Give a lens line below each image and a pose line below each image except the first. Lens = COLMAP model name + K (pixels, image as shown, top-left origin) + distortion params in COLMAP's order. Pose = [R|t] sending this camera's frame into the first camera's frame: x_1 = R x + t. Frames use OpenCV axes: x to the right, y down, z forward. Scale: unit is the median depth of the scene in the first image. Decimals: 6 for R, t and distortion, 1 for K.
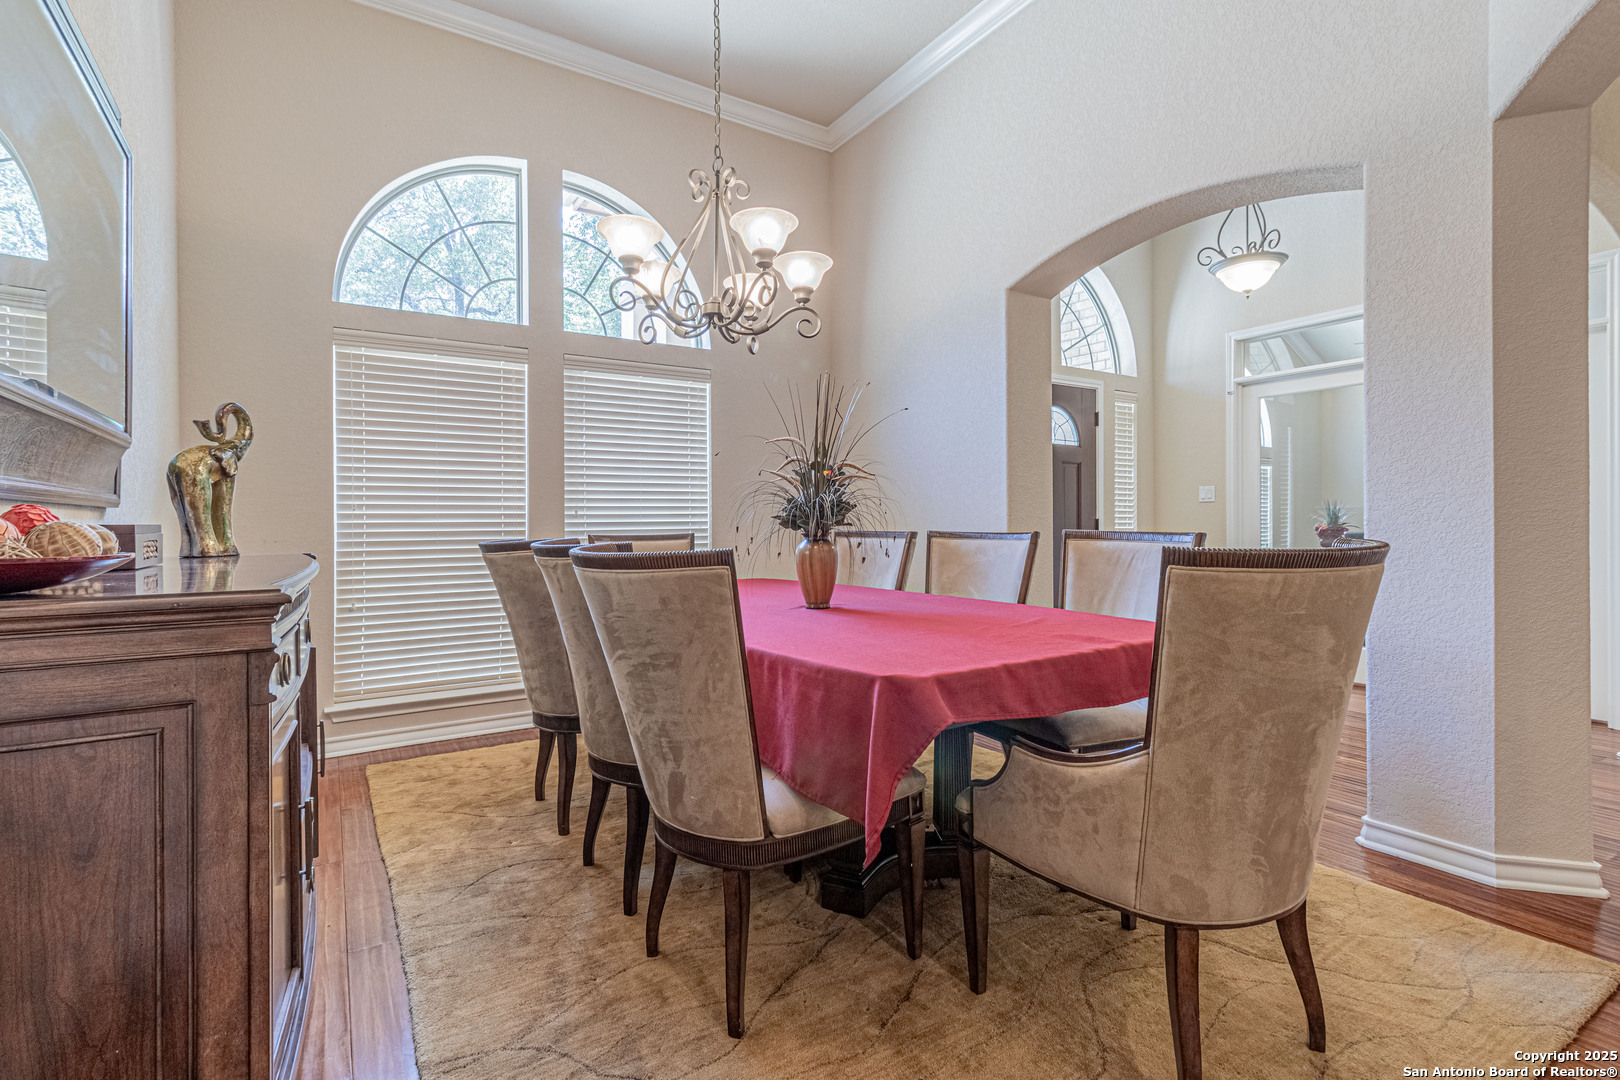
lens RADIAL K [[755.2, 0, 809.4], [0, 755.2, 529.7], [0, 0, 1]] dist [0.006021, -0.000175]
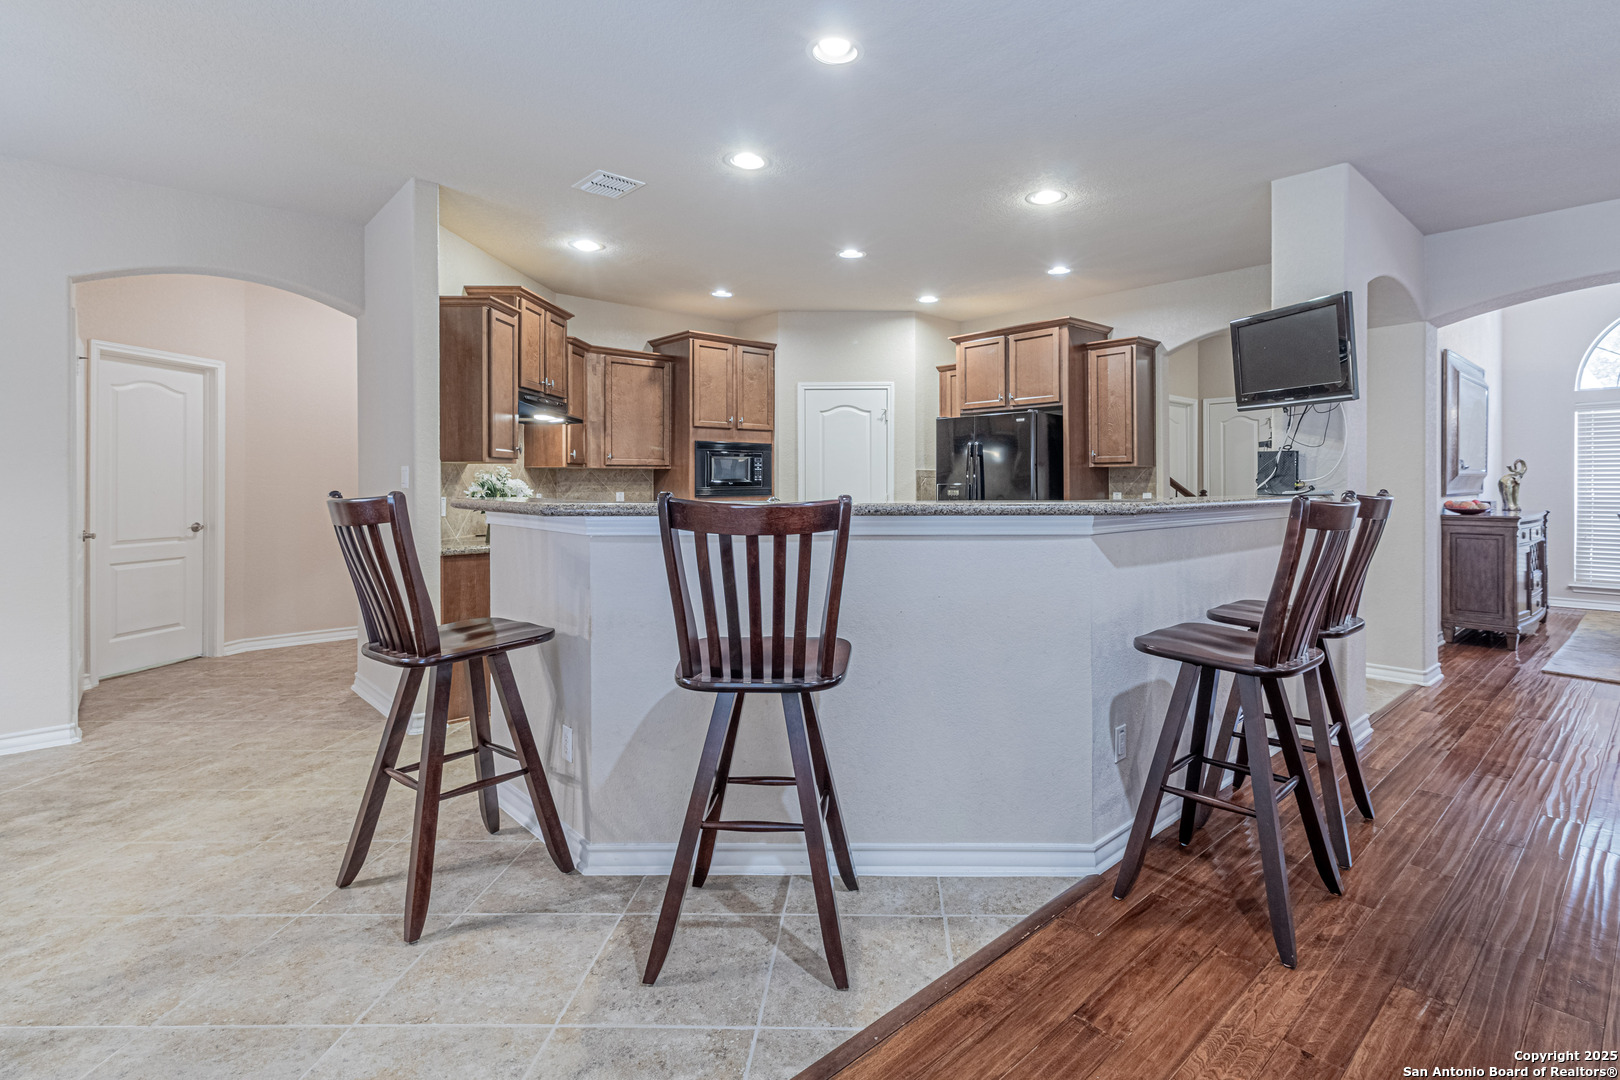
lens RADIAL K [[799.3, 0, 857.2], [0, 799.3, 475.8], [0, 0, 1]] dist [0.014732, -0.000967]
pose [[0.201242, -0.003029, -0.979537, 1.900863], [-0.007662, 0.999960, -0.004666, -0.069434], [0.979512, 0.008444, 0.201211, -2.283147]]
